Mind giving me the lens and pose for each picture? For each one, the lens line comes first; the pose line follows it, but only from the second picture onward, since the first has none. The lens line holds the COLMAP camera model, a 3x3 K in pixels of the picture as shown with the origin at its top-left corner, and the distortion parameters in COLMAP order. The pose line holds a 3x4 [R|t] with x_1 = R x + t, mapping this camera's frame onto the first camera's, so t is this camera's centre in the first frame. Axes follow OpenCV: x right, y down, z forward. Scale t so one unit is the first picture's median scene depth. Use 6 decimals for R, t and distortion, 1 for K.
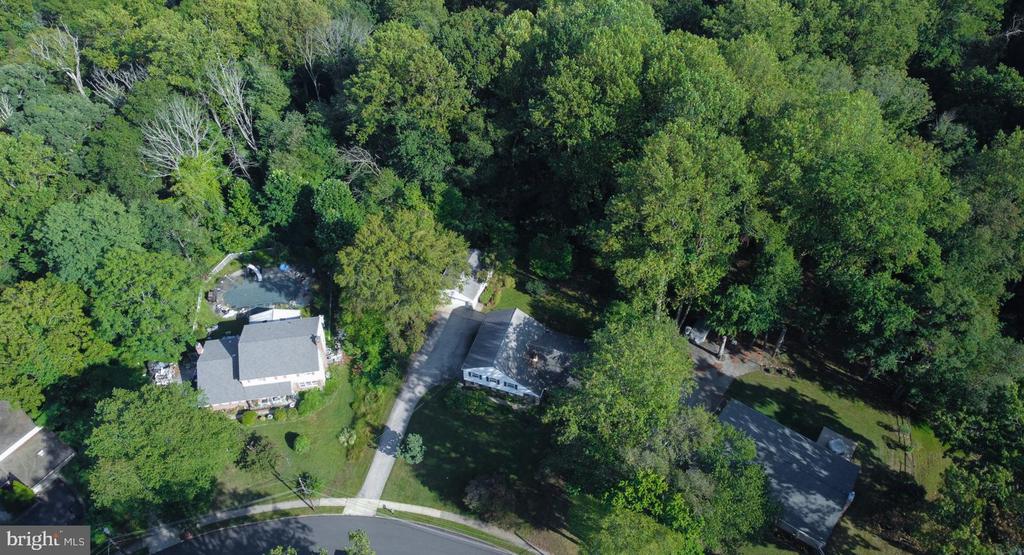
lens RADIAL K [[769.3, 0, 513.2], [0, 769.3, 289.5], [0, 0, 1]] dist [-0.001874, -0.001230]
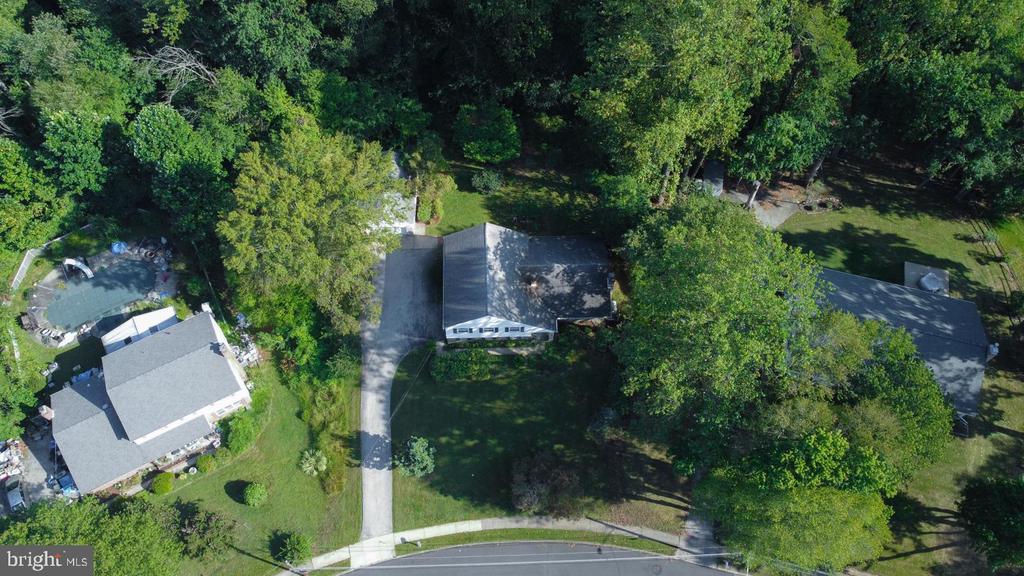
lens RADIAL K [[790.3, 0, 512.0], [0, 790.3, 288.0], [0, 0, 1]] dist [0.001197, -0.002830]
pose [[0.938551, -0.299427, 0.171656, -0.116565], [0.255225, 0.936920, 0.238833, -0.087880], [-0.232341, -0.180346, 0.955768, 0.274230]]
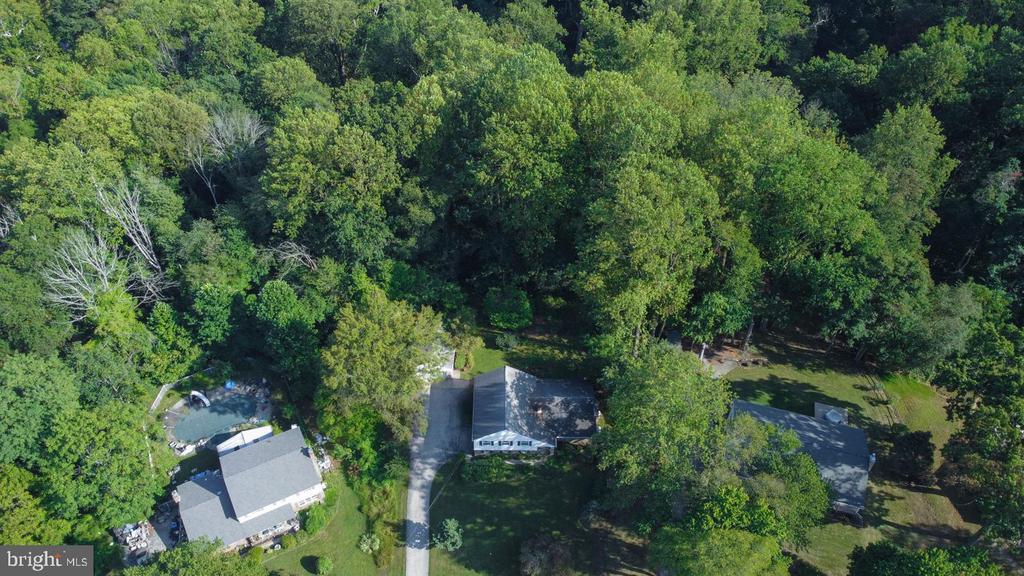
lens RADIAL K [[769.9, 0, 512.0], [0, 769.9, 288.0], [0, 0, 1]] dist [0.000796, -0.009648]
pose [[0.948629, -0.224263, 0.223181, -0.185517], [0.235556, 0.971540, -0.024978, -0.046305], [-0.211228, 0.076266, 0.974457, 0.020077]]
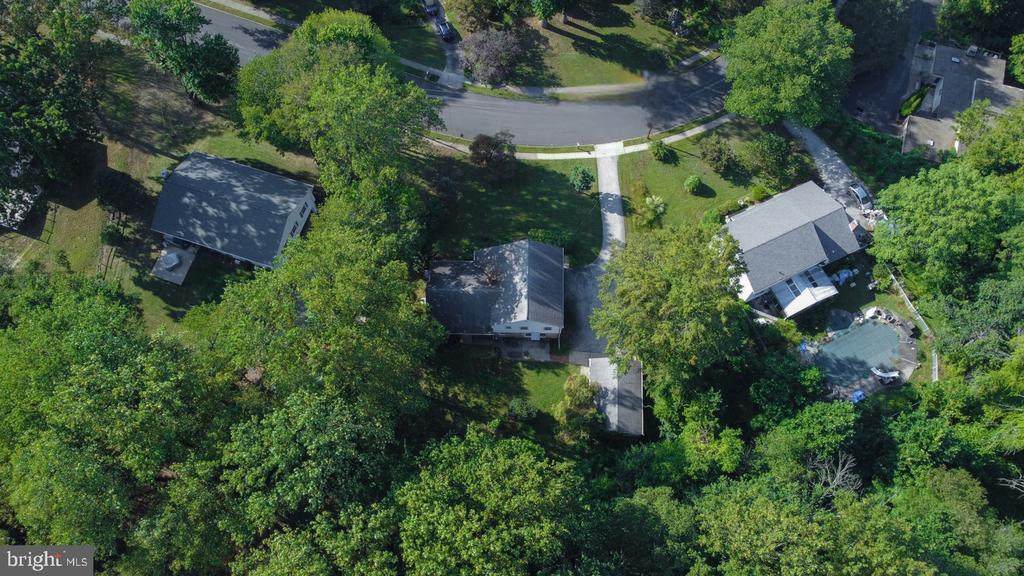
lens RADIAL K [[759.0, 0, 507.7], [0, 759.0, 285.5], [0, 0, 1]] dist [-0.001091, -0.002082]
pose [[-0.957361, 0.274452, -0.090202, 0.087715], [-0.210145, -0.447325, 0.869332, -0.666040], [0.198241, 0.851220, 0.485927, 0.557138]]
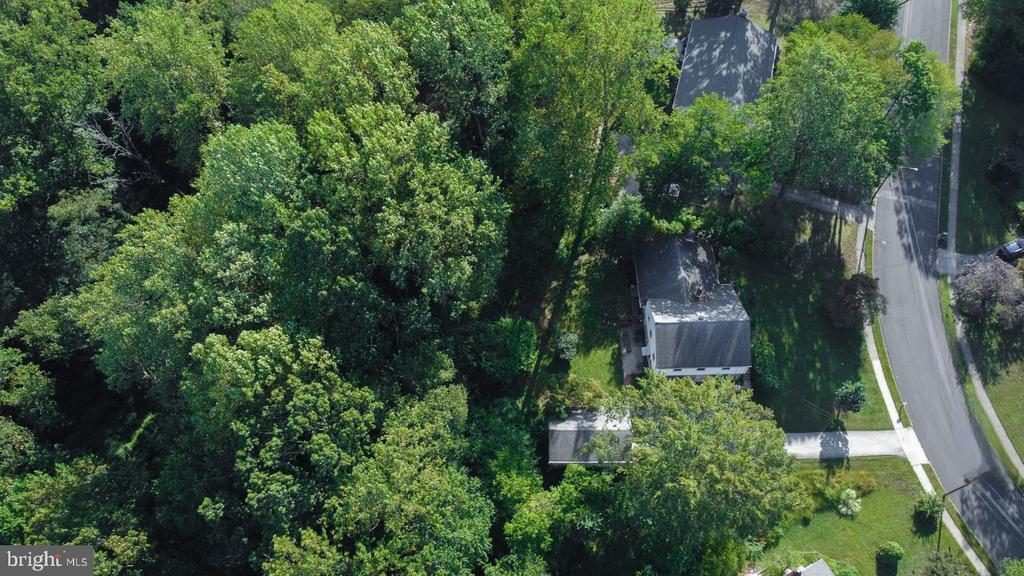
lens RADIAL K [[769.9, 0, 512.0], [0, 769.9, 288.0], [0, 0, 1]] dist [0.000796, -0.009648]
pose [[-0.337800, -0.814509, 0.471664, -0.285540], [0.727536, 0.091972, 0.679877, -0.612484], [-0.597145, 0.572815, 0.561516, 0.619914]]
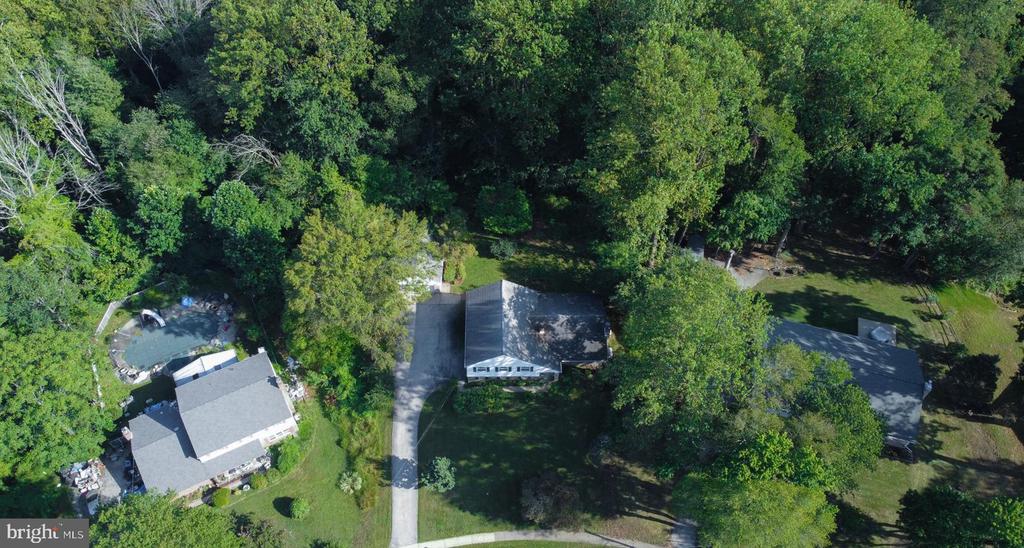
lens RADIAL K [[794.5, 0, 511.7], [0, 794.5, 283.4], [0, 0, 1]] dist [-0.000821, -0.001779]
pose [[0.945117, -0.262568, 0.194454, -0.157141], [0.244814, 0.963225, 0.110742, -0.066651], [-0.216380, -0.057059, 0.974640, 0.133221]]
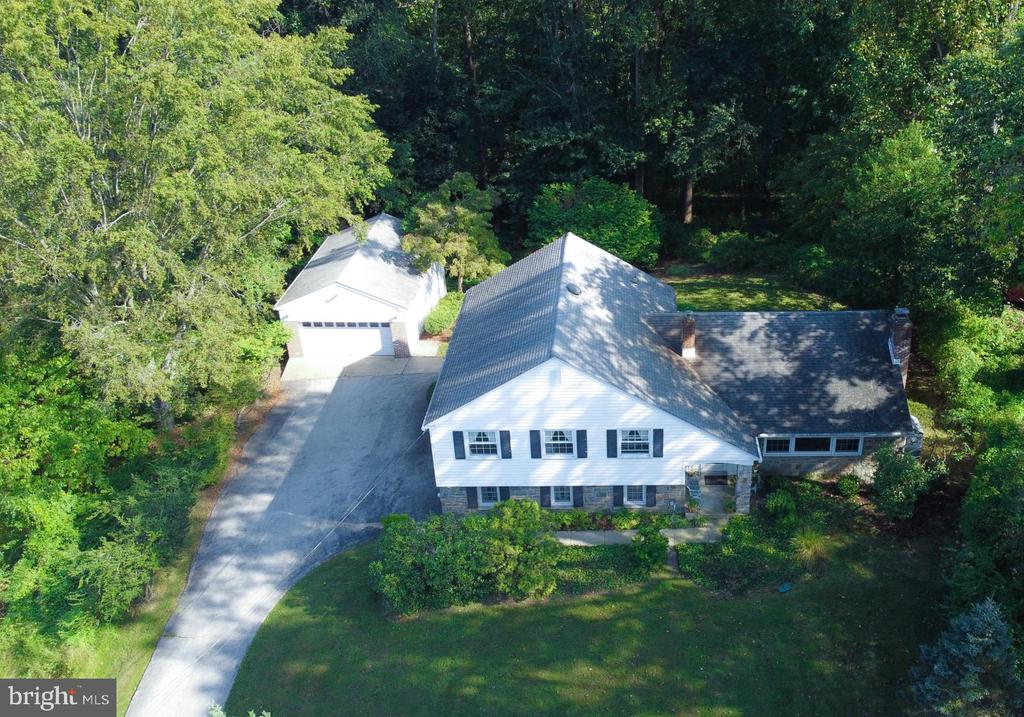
lens RADIAL K [[968.2, 0, 636.1], [0, 968.2, 356.6], [0, 0, 1]] dist [-0.000227, -0.005140]
pose [[0.946023, -0.162346, 0.280507, -0.081413], [0.250597, 0.915261, -0.315434, 0.187370], [-0.205528, 0.368702, 0.906541, 0.671713]]
